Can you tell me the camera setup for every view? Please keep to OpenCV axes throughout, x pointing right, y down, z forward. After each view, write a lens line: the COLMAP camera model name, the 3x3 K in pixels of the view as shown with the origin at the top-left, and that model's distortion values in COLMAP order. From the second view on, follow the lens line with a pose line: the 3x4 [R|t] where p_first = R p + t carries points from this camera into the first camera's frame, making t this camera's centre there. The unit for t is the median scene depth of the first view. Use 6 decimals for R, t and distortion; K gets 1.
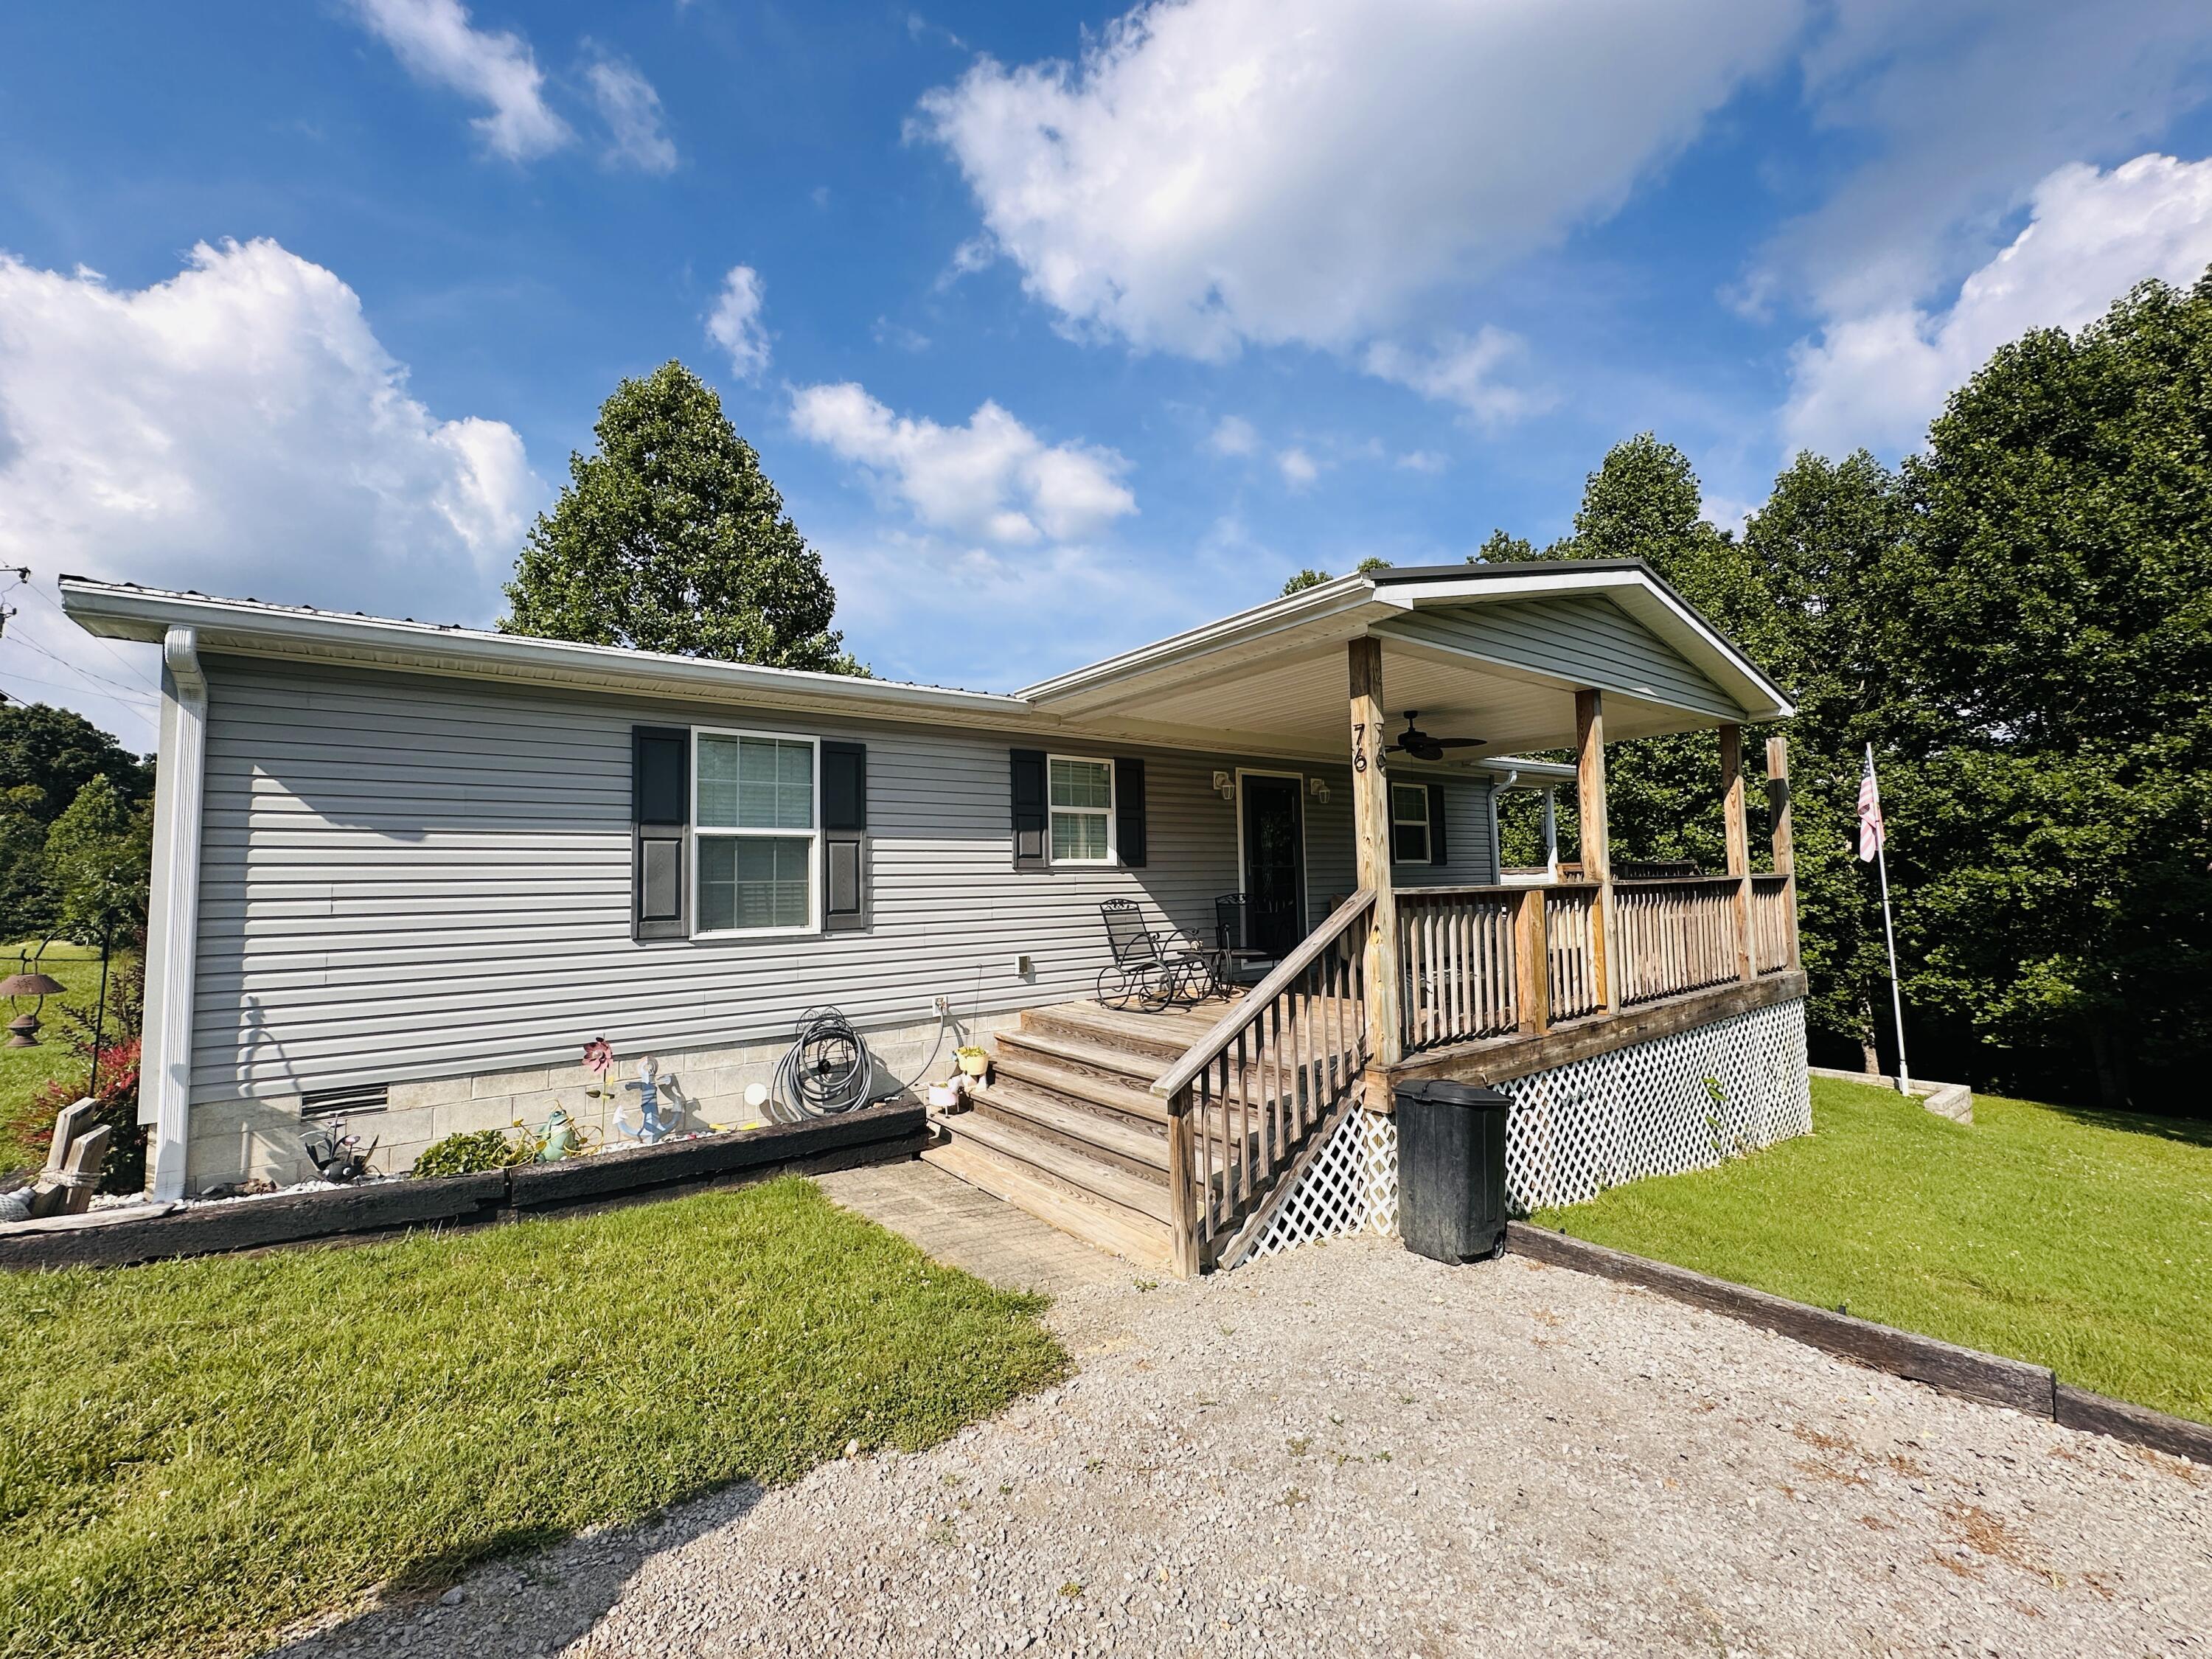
lens RADIAL K [[882.1, 0, 1097.3], [0, 882.1, 824.4], [0, 0, 1]] dist [-0.003954, 0.000428]
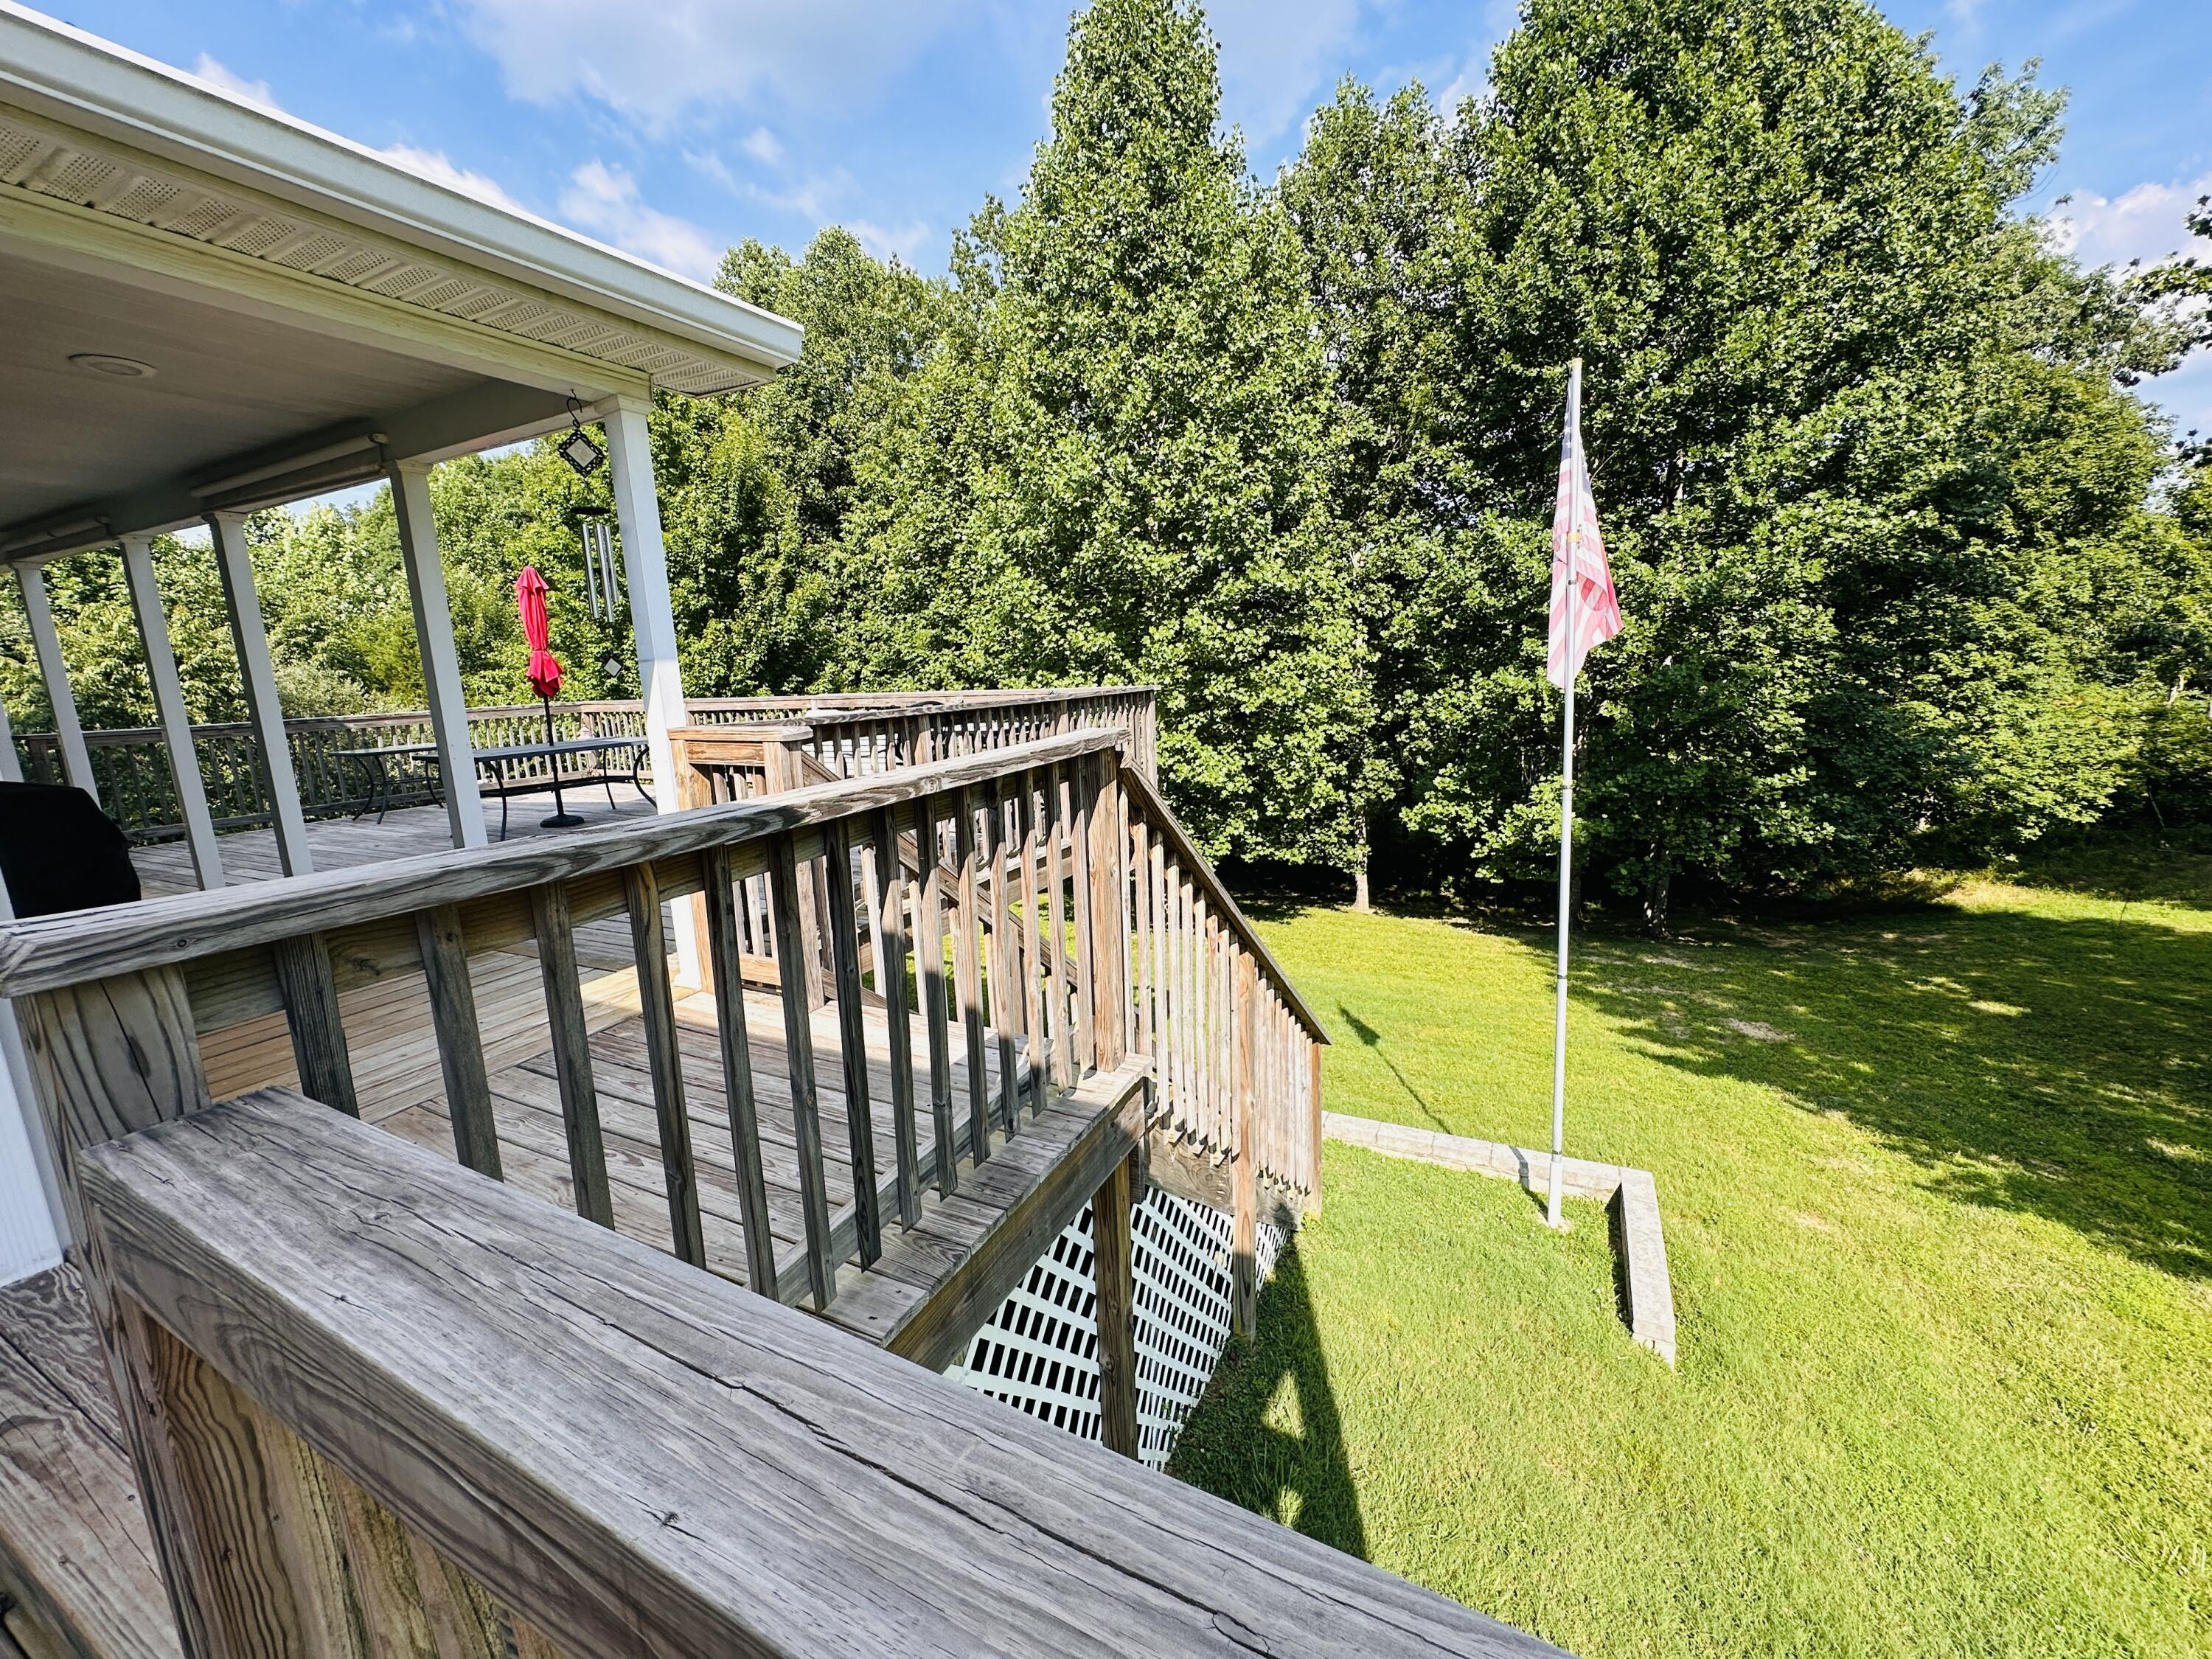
lens RADIAL K [[882.1, 0, 1096.5], [0, 882.1, 825.1], [0, 0, 1]] dist [-0.003954, 0.000428]
pose [[0.892998, -0.096959, 0.439492, 0.297359], [-0.006621, 0.973582, 0.228241, 0.006469], [-0.450011, -0.206729, 0.868765, 0.419155]]
